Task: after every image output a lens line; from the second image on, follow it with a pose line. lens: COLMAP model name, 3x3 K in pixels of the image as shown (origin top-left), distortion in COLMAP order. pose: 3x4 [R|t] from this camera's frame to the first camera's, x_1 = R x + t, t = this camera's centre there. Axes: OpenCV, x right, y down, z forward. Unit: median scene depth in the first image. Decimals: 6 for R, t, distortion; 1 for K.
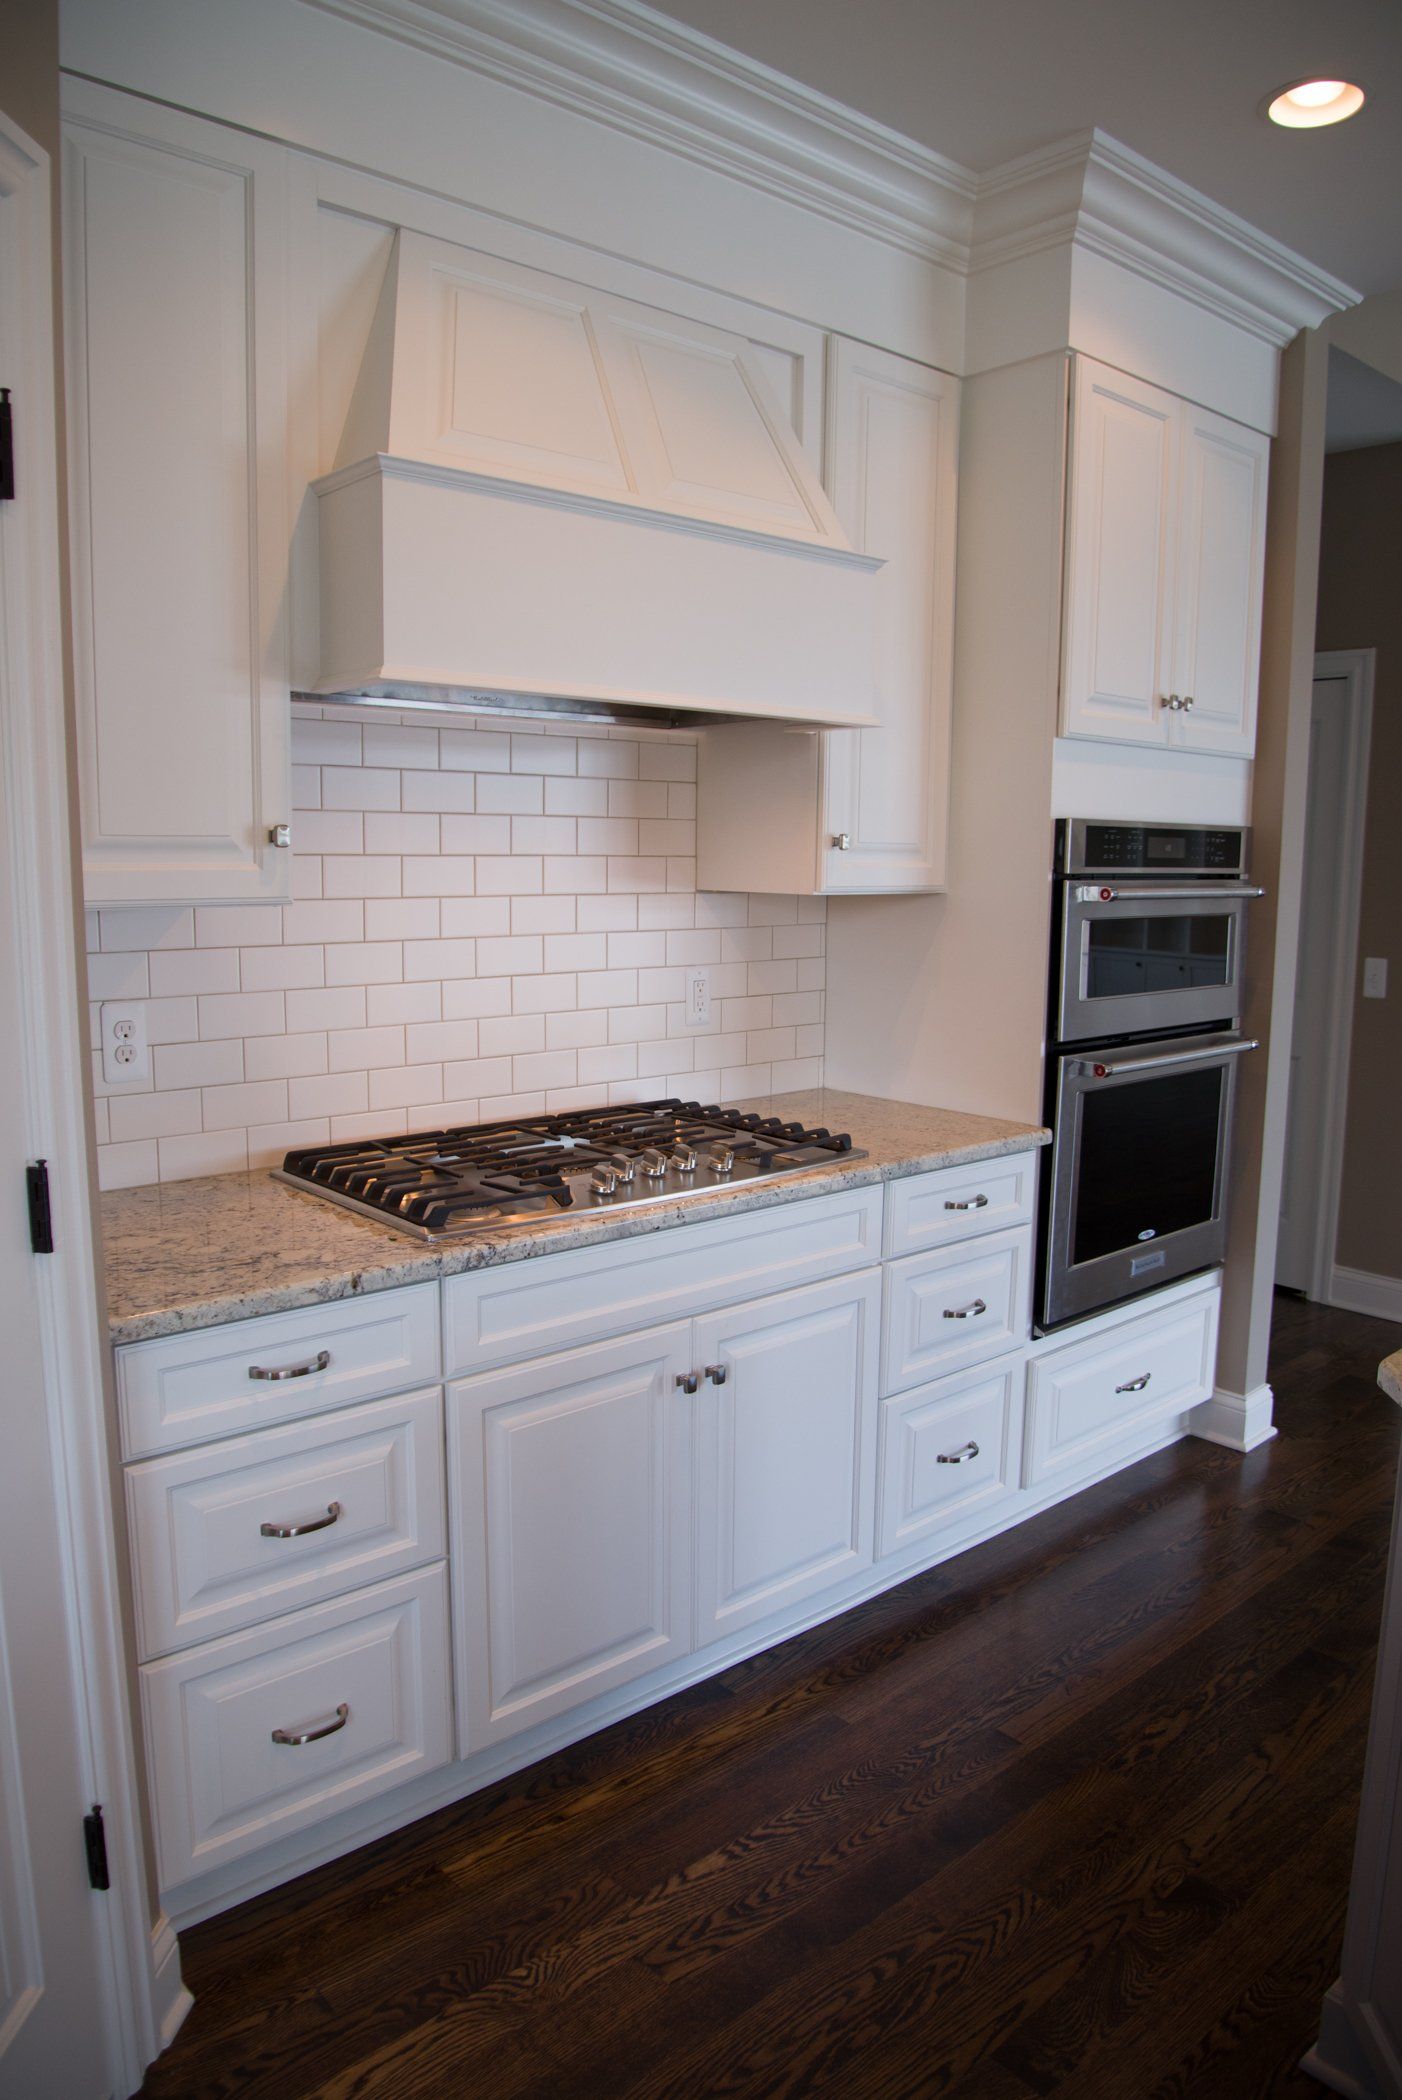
lens RADIAL K [[1453.8, 0, 698.0], [0, 1453.8, 1028.8], [0, 0, 1]] dist [-0.062251, -0.000091]
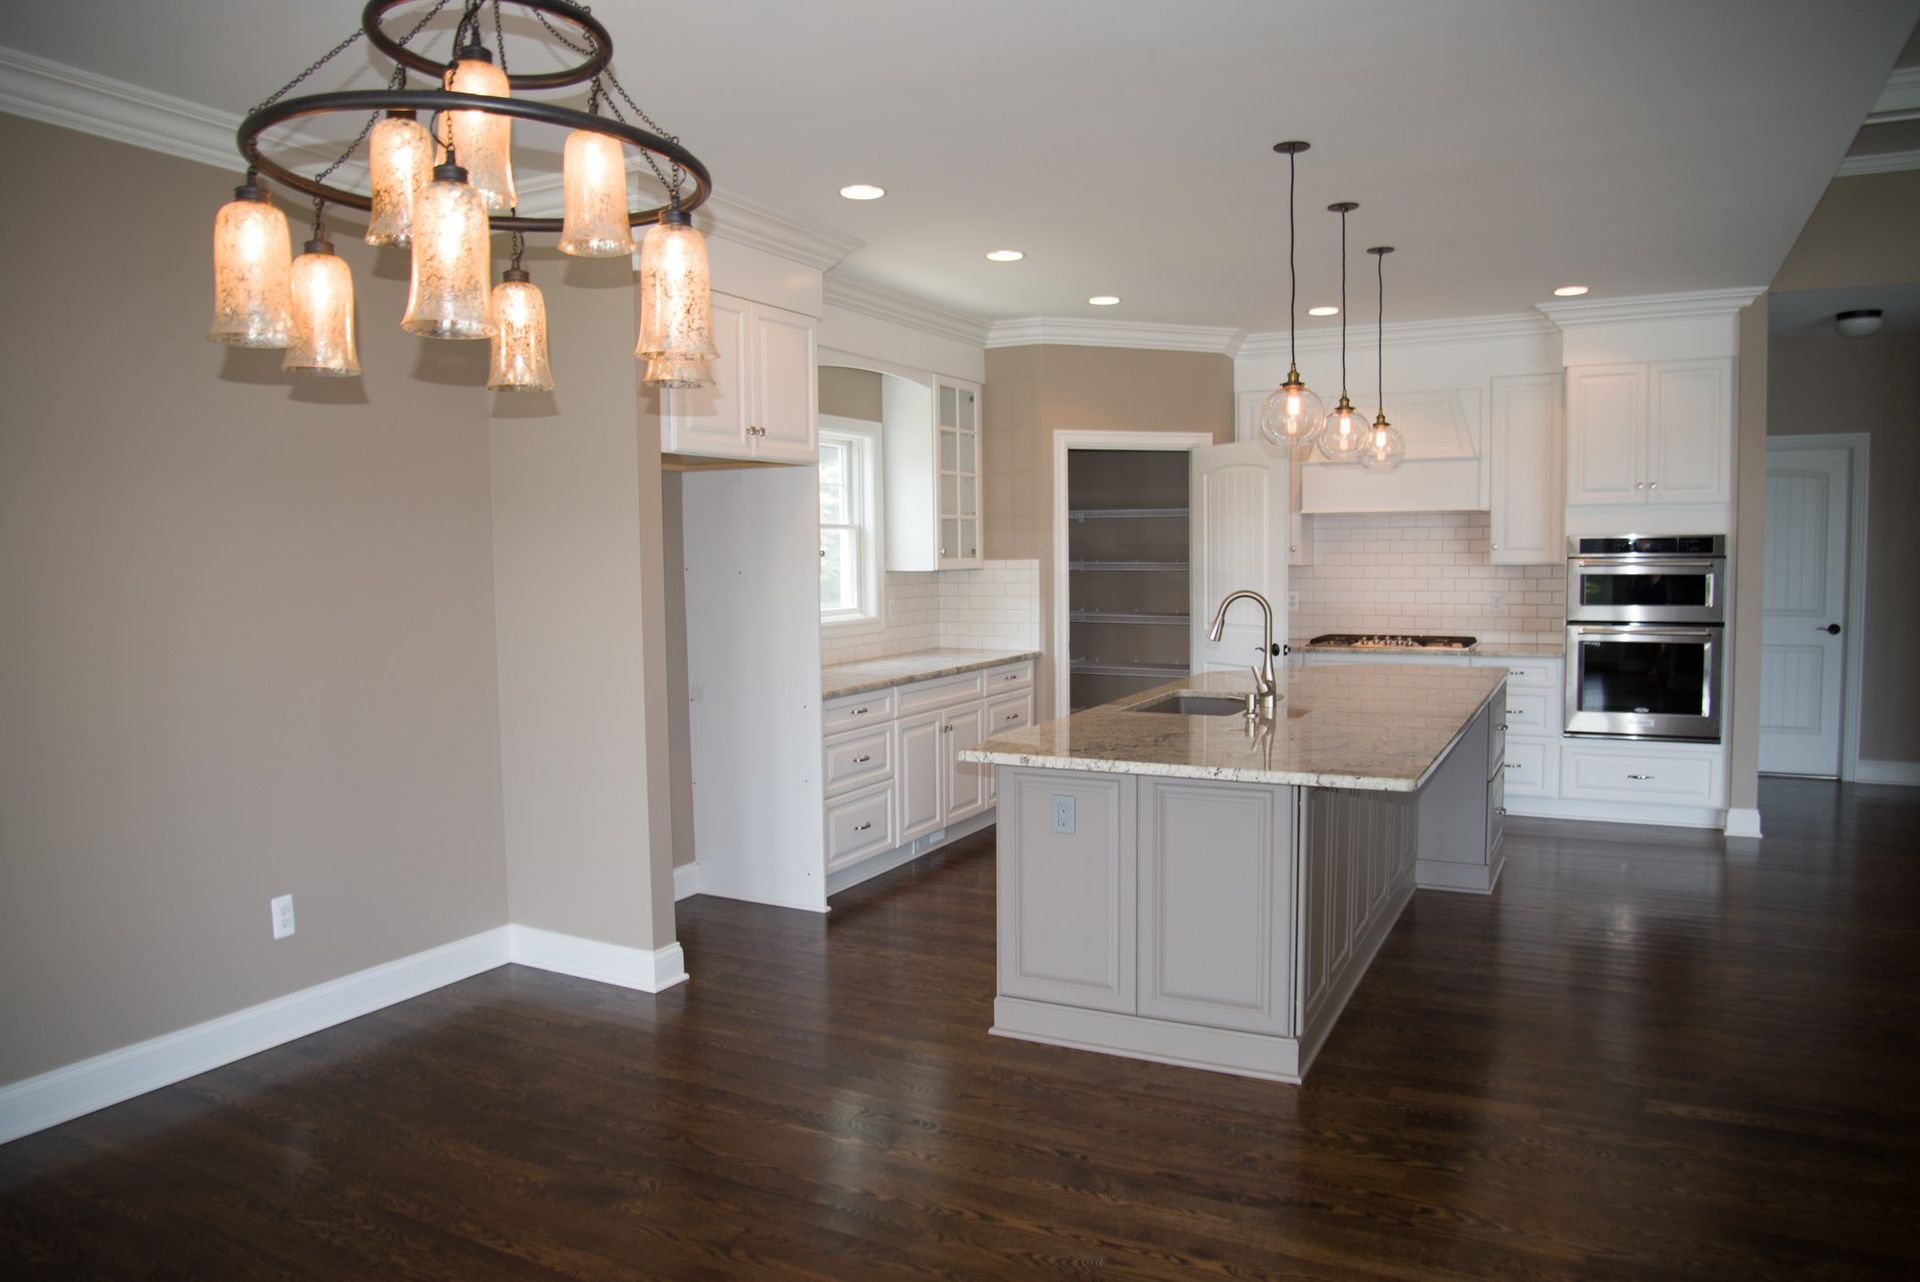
lens RADIAL K [[1329.2, 0, 961.5], [0, 1329.2, 641.9], [0, 0, 1]] dist [-0.062251, -0.000091]
pose [[0.363912, 0.048090, -0.930191, 2.058746], [-0.103792, 0.994540, 0.010811, 0.136470], [0.925632, 0.092612, 0.366917, -0.892598]]
